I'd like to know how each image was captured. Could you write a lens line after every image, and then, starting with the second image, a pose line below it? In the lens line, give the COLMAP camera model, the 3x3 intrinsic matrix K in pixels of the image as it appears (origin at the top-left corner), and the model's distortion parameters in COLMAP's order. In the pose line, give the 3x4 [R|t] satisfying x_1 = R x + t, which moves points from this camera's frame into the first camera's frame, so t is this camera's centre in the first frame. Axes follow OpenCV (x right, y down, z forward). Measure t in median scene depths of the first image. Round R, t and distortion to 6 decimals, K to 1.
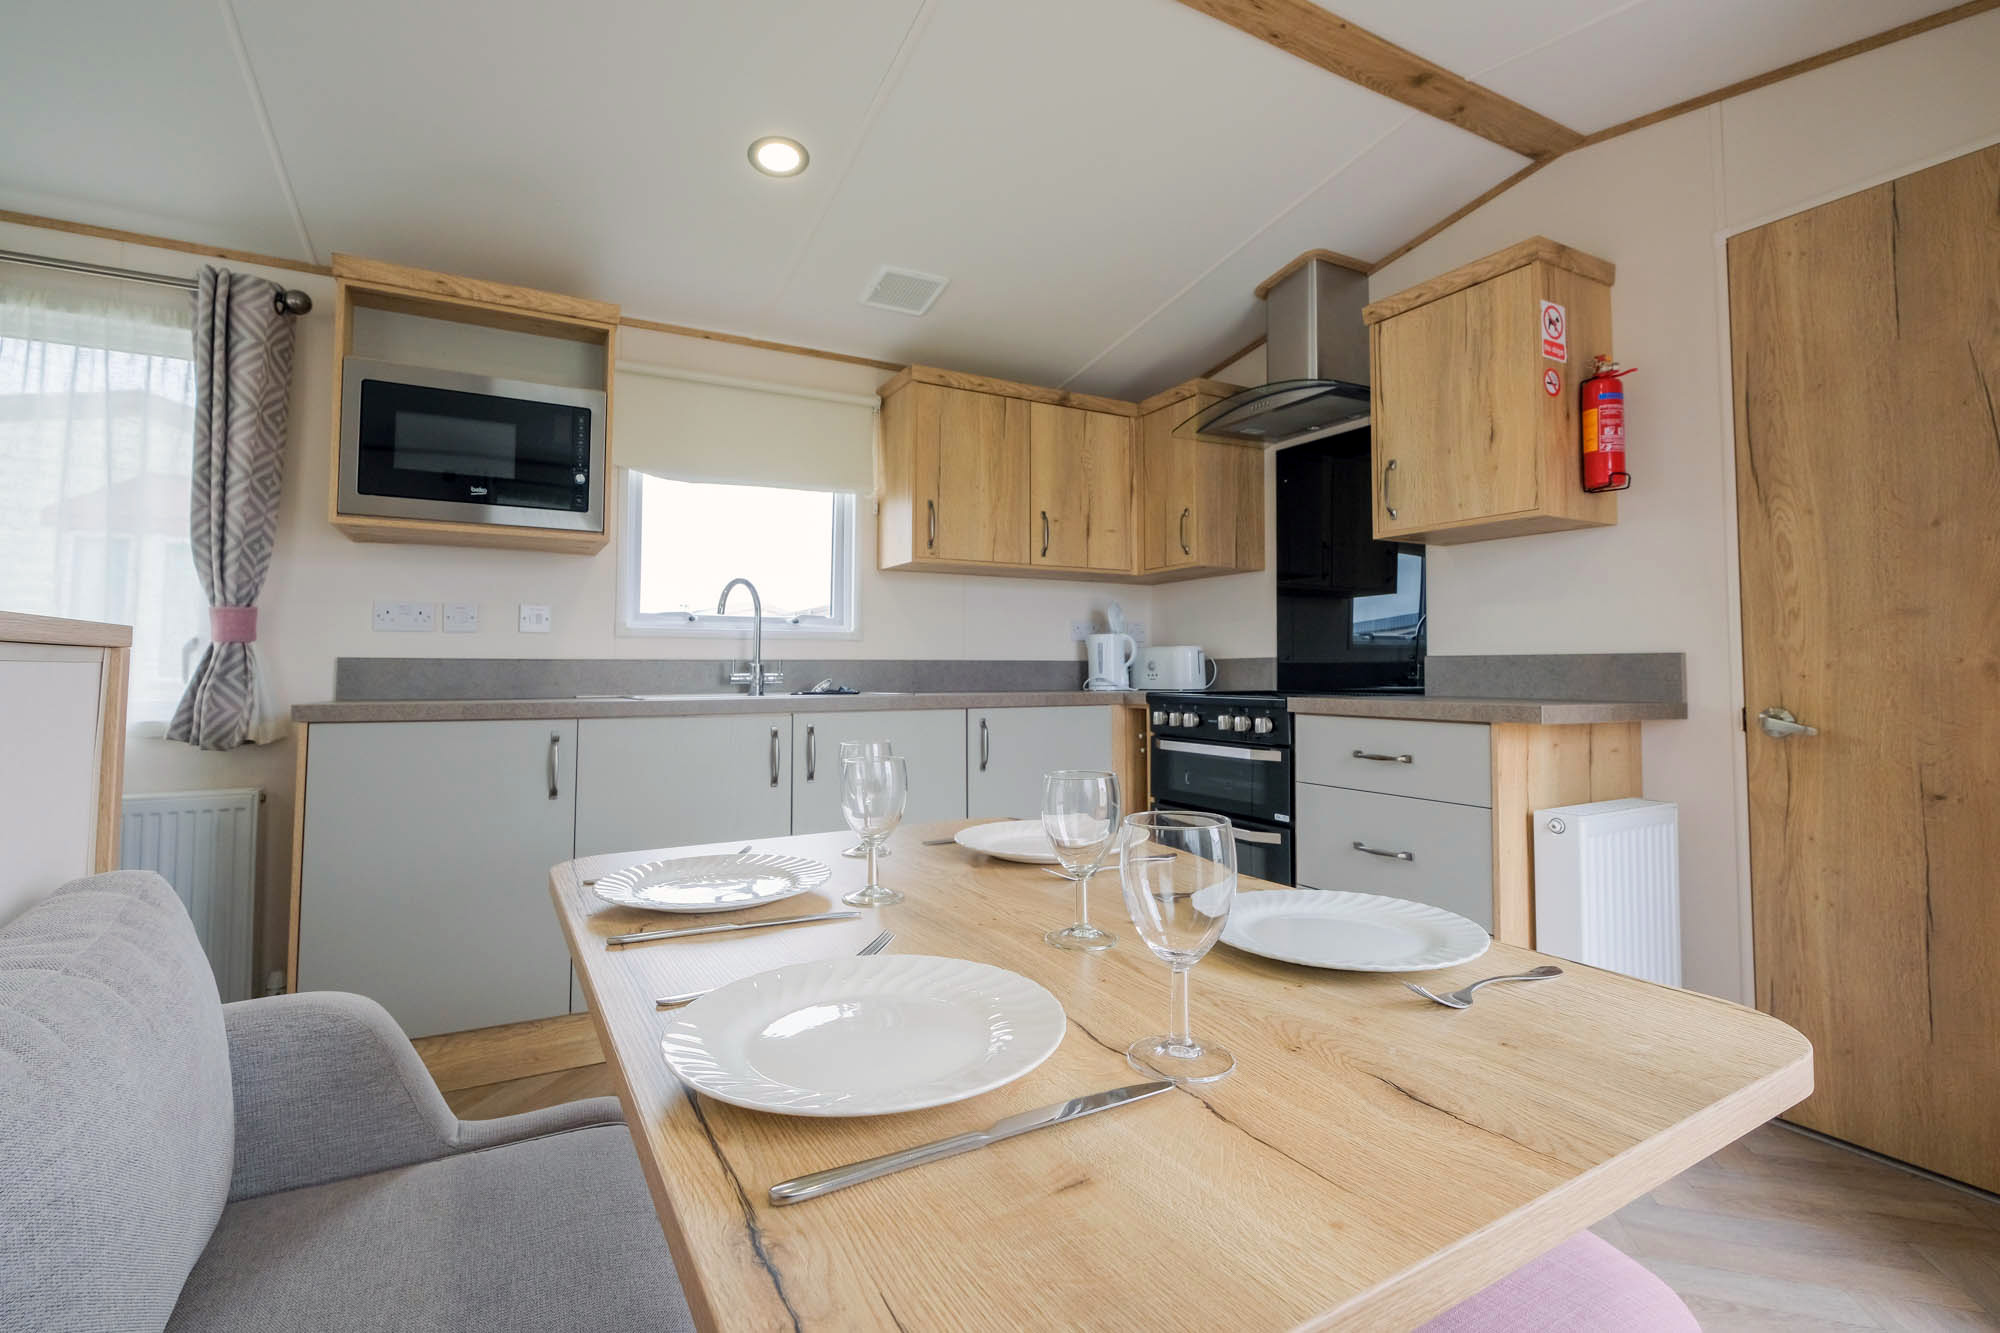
lens RADIAL K [[899.9, 0, 1009.4], [0, 899.9, 632.6], [0, 0, 1]] dist [-0.003764, -0.000554]
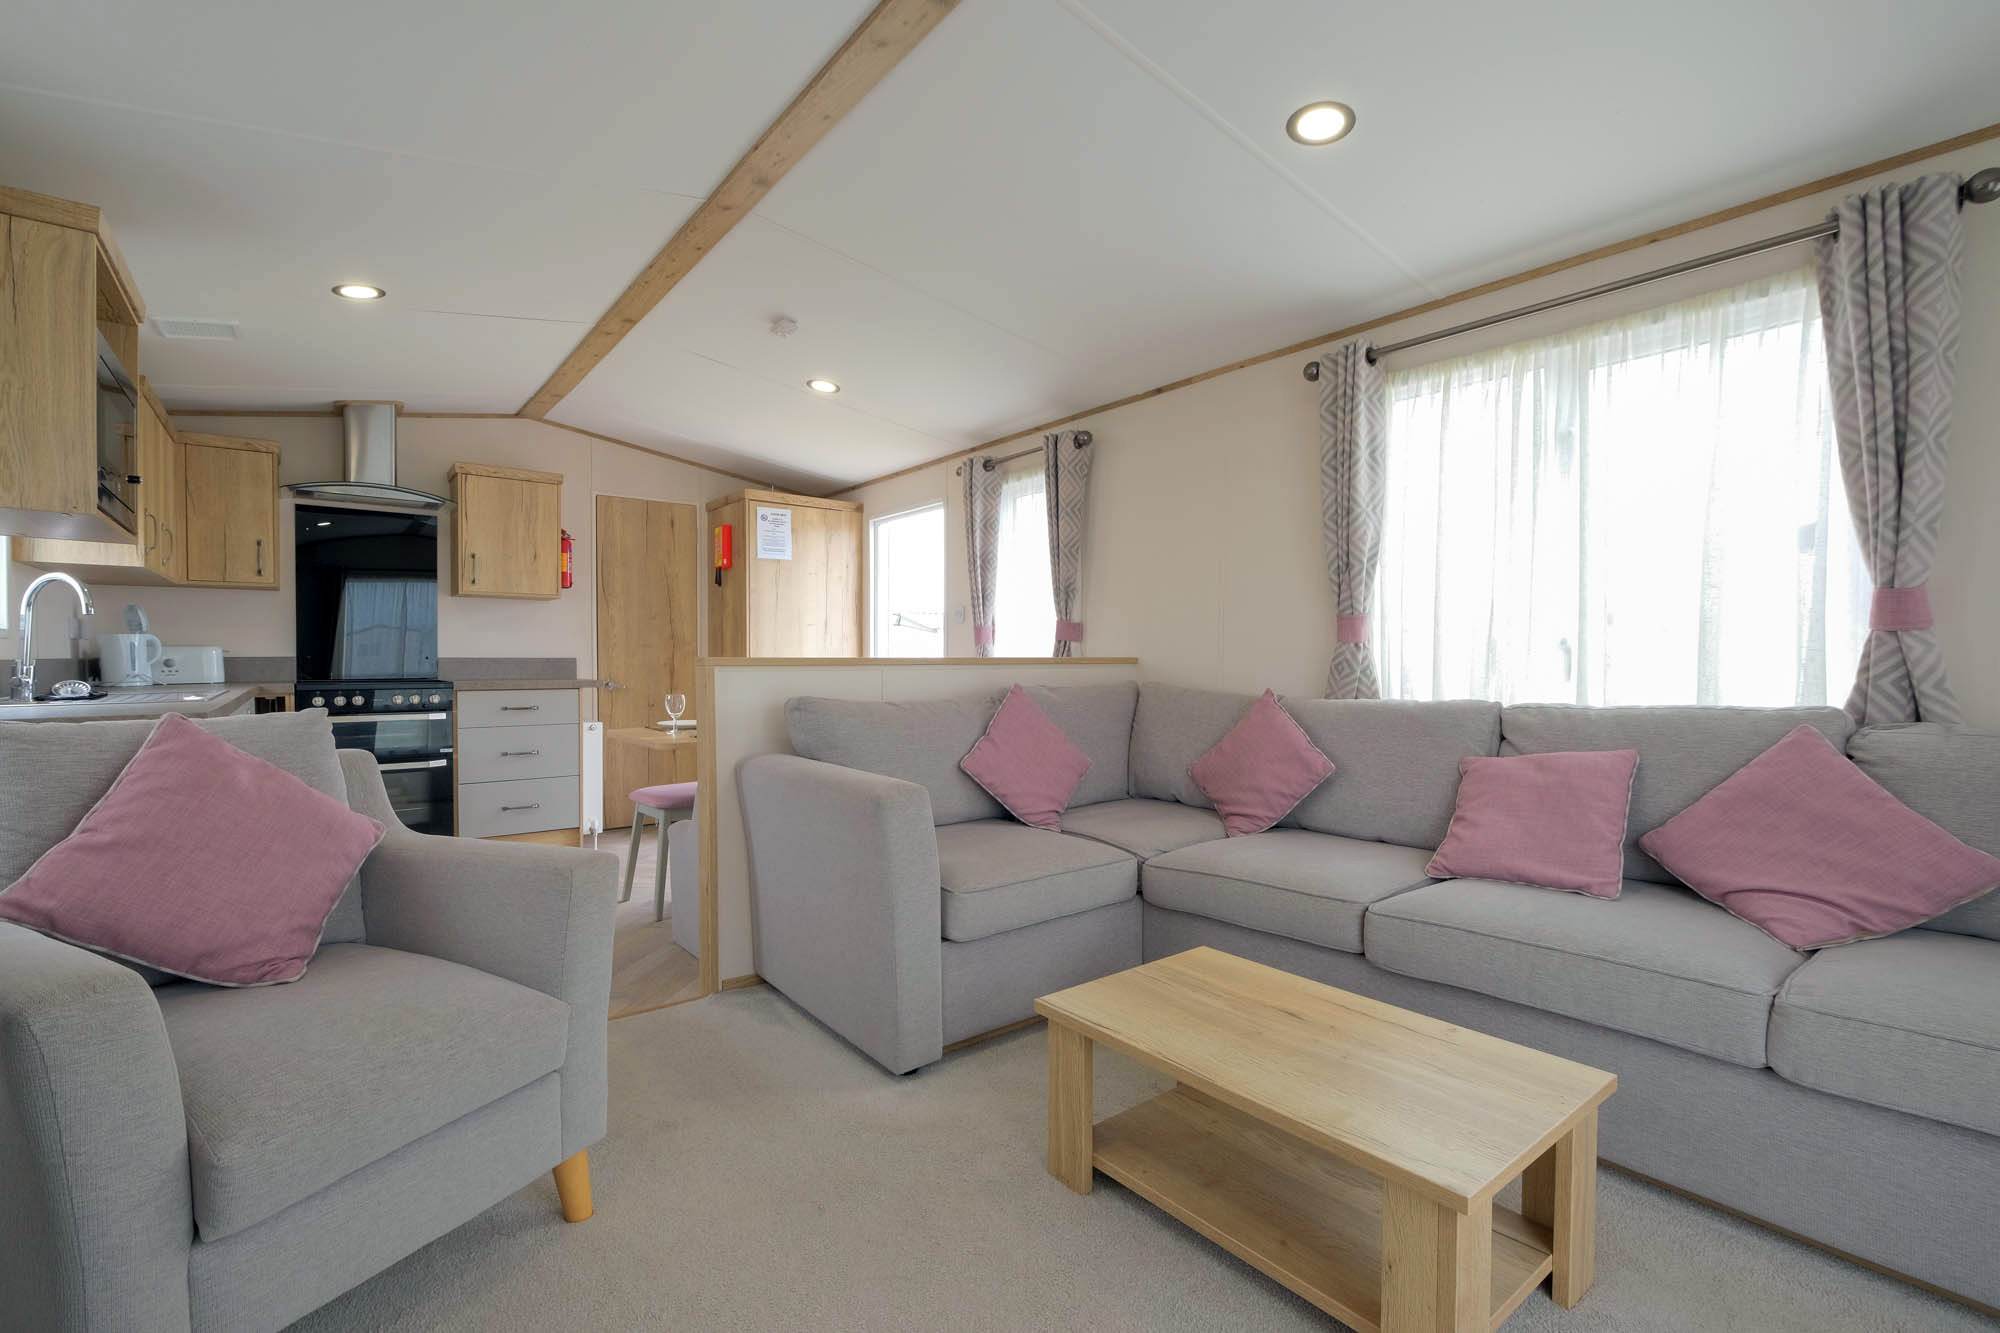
lens RADIAL K [[889.9, 0, 1000.0], [0, 889.9, 666.5], [0, 0, 1]] dist [-0.000615, -0.000018]
pose [[-0.147988, -0.009461, 0.988944, -1.575266], [-0.042304, 0.999100, 0.003228, -0.009693], [-0.988084, -0.041358, -0.148255, 0.194454]]
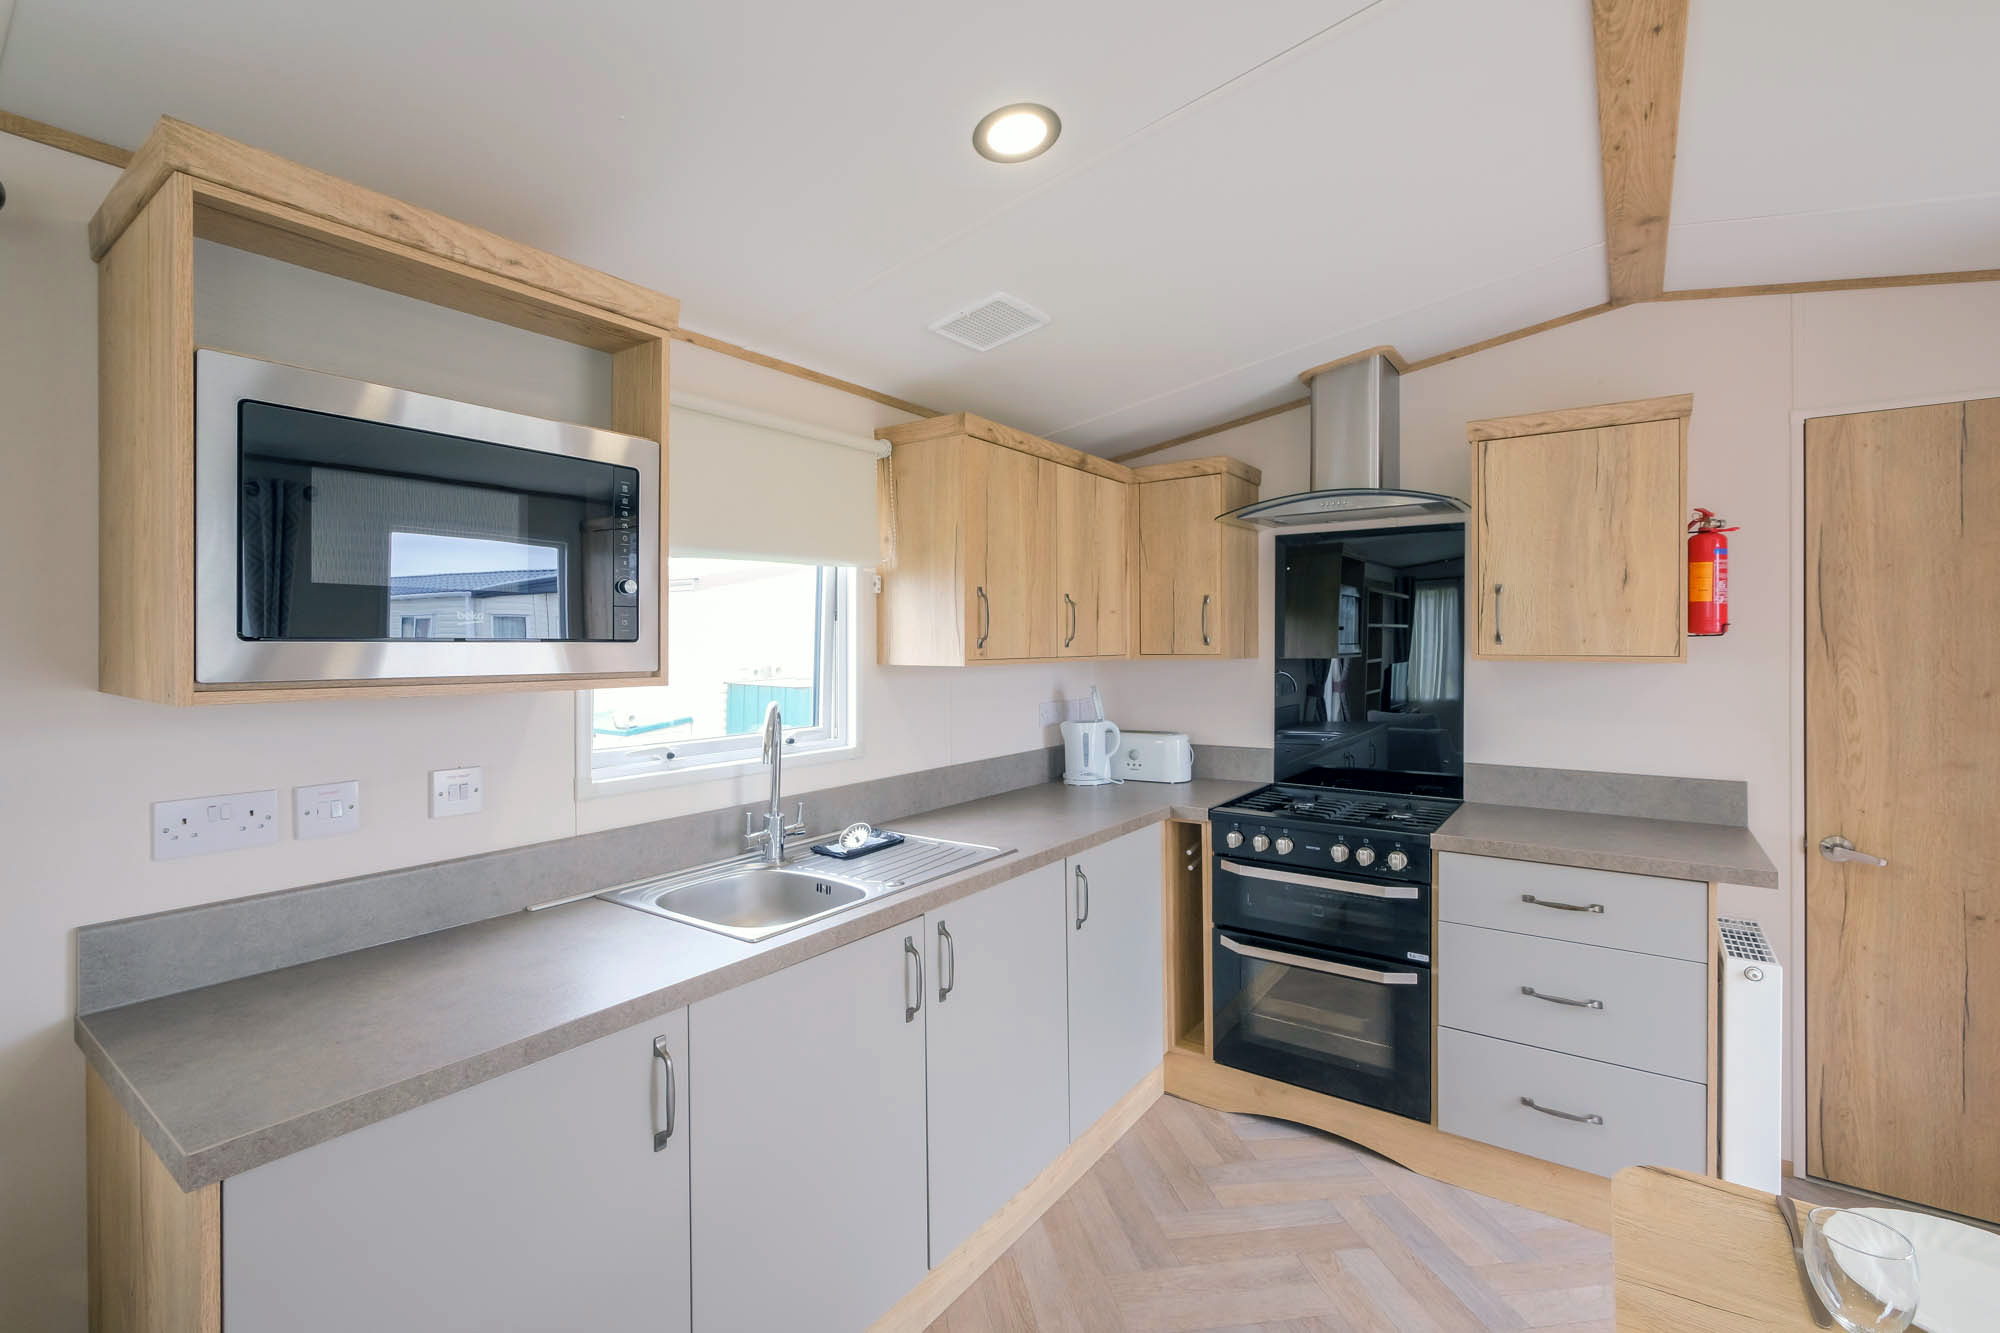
lens RADIAL K [[874.3, 0, 998.7], [0, 874.3, 647.2], [0, 0, 1]] dist [-0.001762, -0.000300]
pose [[0.905661, -0.005236, 0.423971, -0.496883], [-0.014806, 0.998923, 0.043966, -0.158764], [-0.423745, -0.046095, 0.904608, 0.360602]]
